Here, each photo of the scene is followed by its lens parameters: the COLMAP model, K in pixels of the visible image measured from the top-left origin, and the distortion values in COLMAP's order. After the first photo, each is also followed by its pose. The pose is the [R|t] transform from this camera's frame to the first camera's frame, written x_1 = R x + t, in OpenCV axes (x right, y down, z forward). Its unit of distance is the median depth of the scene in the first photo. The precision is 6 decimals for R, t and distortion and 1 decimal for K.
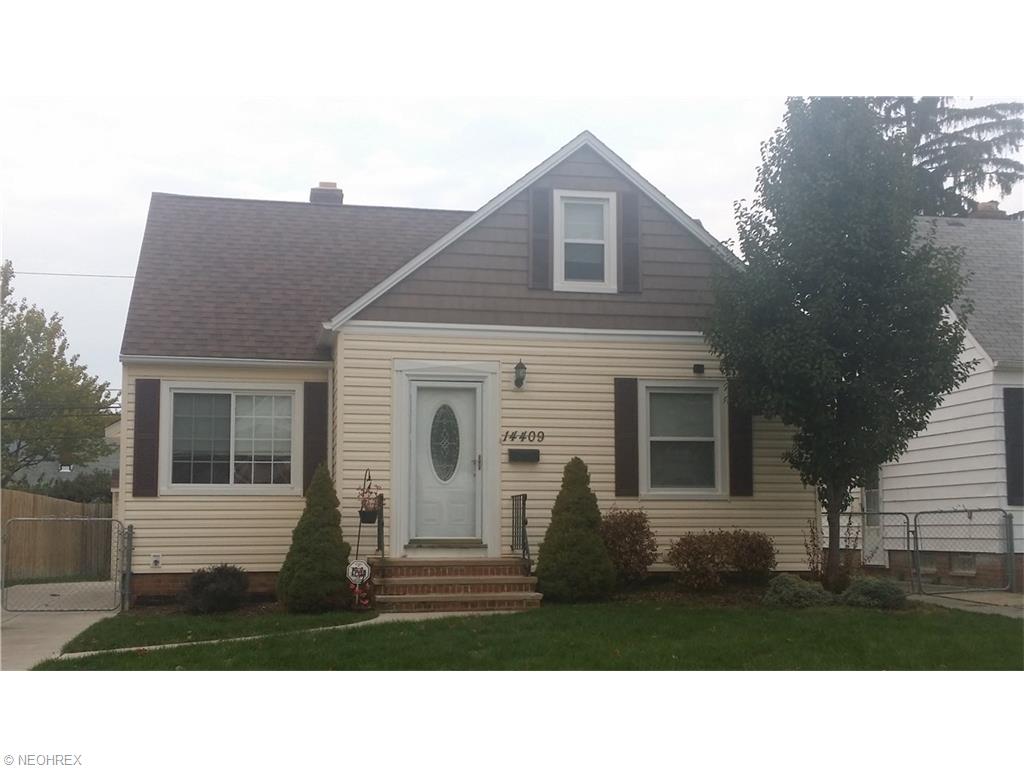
lens RADIAL K [[1372.5, 0, 512.0], [0, 1372.5, 384.0], [0, 0, 1]] dist [0.073066, -0.020254]
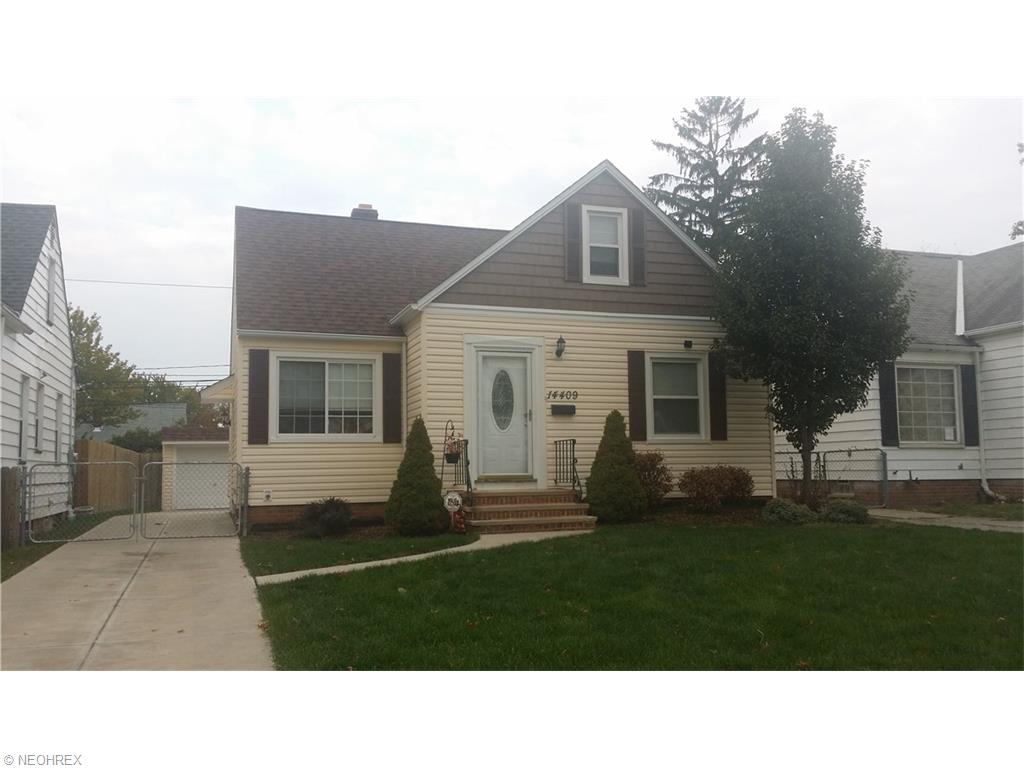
lens RADIAL K [[915.6, 0, 512.0], [0, 915.6, 384.0], [0, 0, 1]] dist [0.094809, -0.189696]
pose [[0.990595, 0.001052, 0.136822, -0.153780], [-0.002732, 0.999923, 0.012092, 0.017129], [-0.136799, -0.012352, 0.990522, 0.149674]]
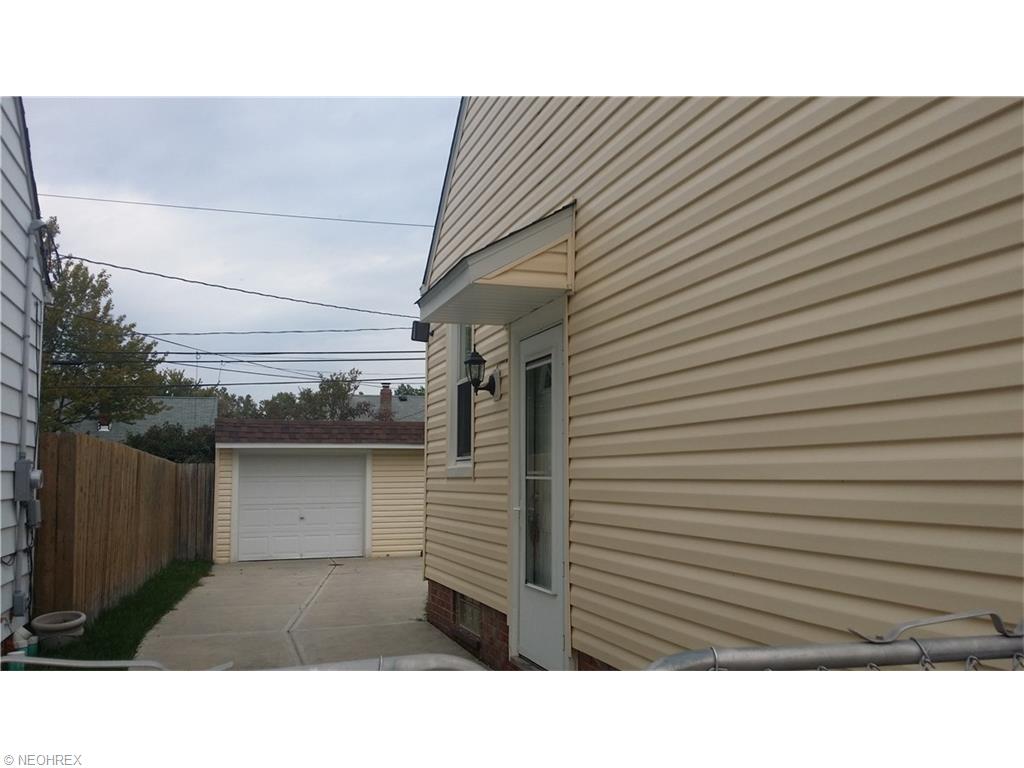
lens RADIAL K [[915.6, 0, 512.0], [0, 915.6, 384.0], [0, 0, 1]] dist [0.094809, -0.189696]
pose [[0.991598, 0.012568, 0.128748, -0.375227], [-0.013066, 0.999910, 0.003026, 0.075752], [-0.128699, -0.004683, 0.991673, 0.918622]]
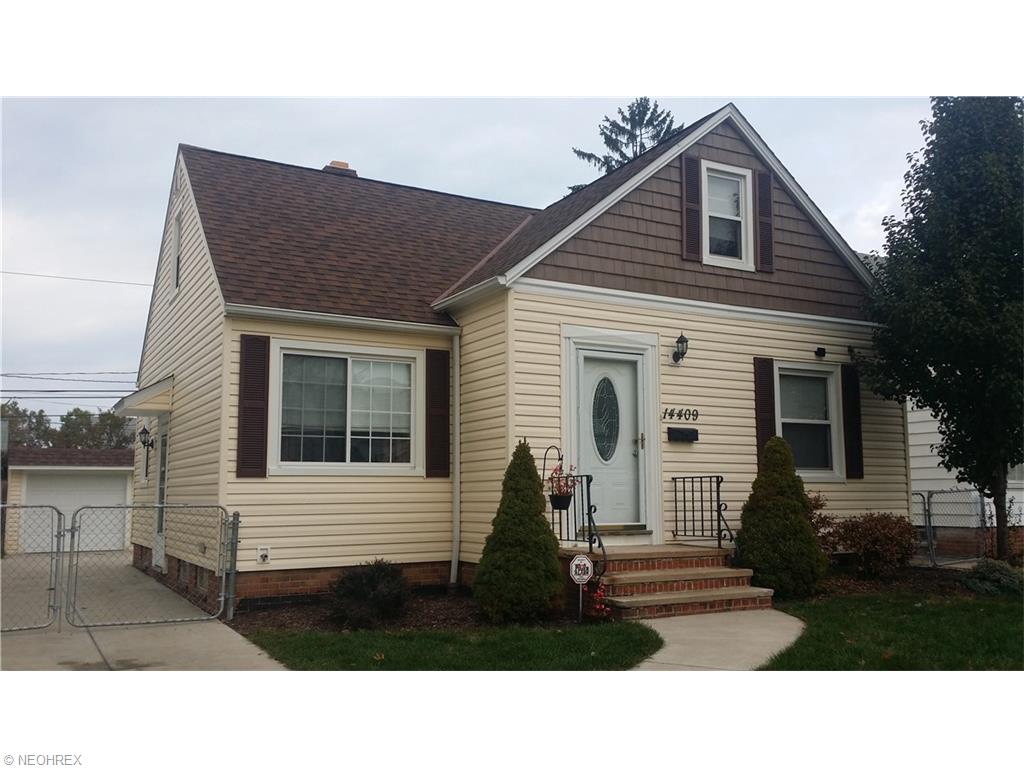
lens RADIAL K [[915.6, 0, 512.0], [0, 915.6, 384.0], [0, 0, 1]] dist [0.094809, -0.189696]
pose [[0.949001, 0.034394, 0.313391, -0.293793], [-0.029693, 0.999364, -0.019762, 0.032605], [-0.313871, 0.009449, 0.949418, 0.430414]]
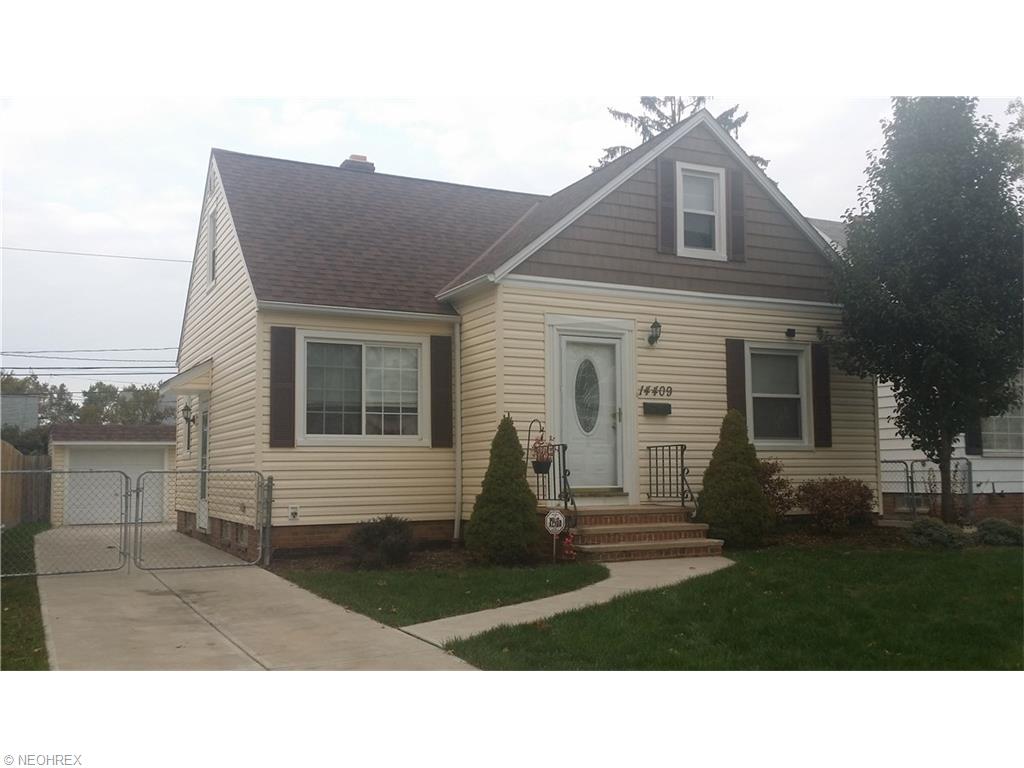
lens RADIAL K [[1007.8, 0, 512.0], [0, 1007.8, 384.0], [0, 0, 1]] dist [0.104487, -0.257079]
pose [[0.964166, 0.016257, 0.264800, -0.300675], [-0.020617, 0.999694, 0.013693, 0.023894], [-0.264496, -0.018662, 0.964206, 0.269491]]
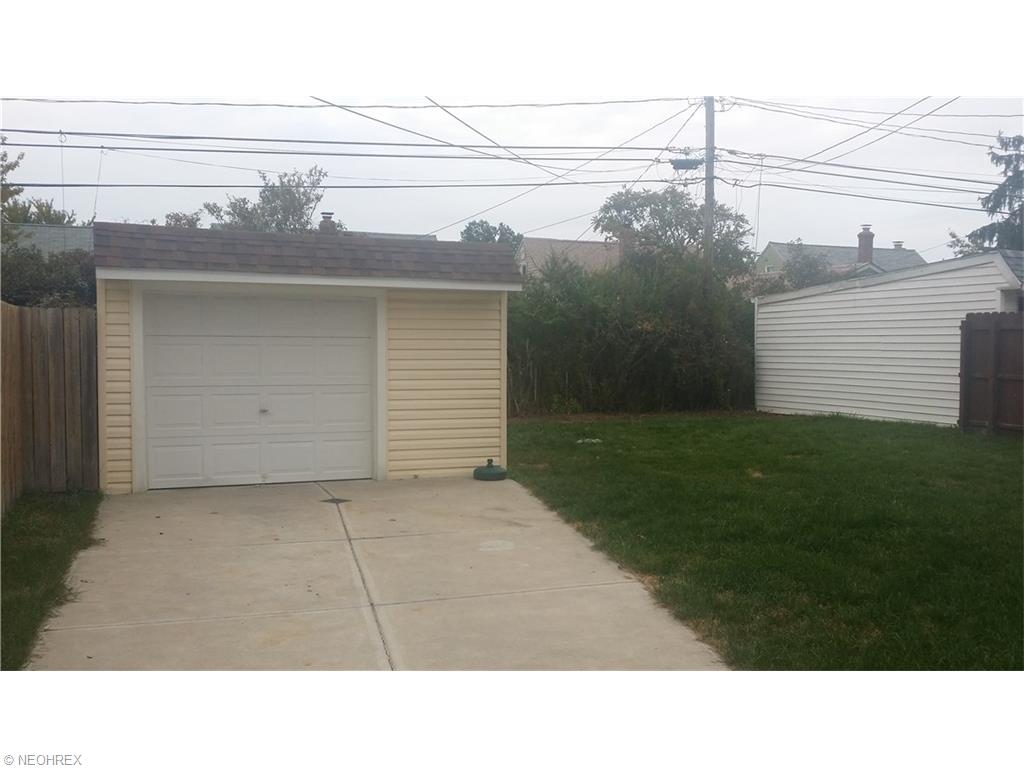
lens RADIAL K [[1007.8, 0, 512.0], [0, 1007.8, 384.0], [0, 0, 1]] dist [0.104487, -0.257079]
pose [[0.978723, 0.004000, 0.205148, -0.449598], [-0.034725, 0.988617, 0.146390, 0.117204], [-0.202227, -0.150399, 0.967721, 1.323582]]
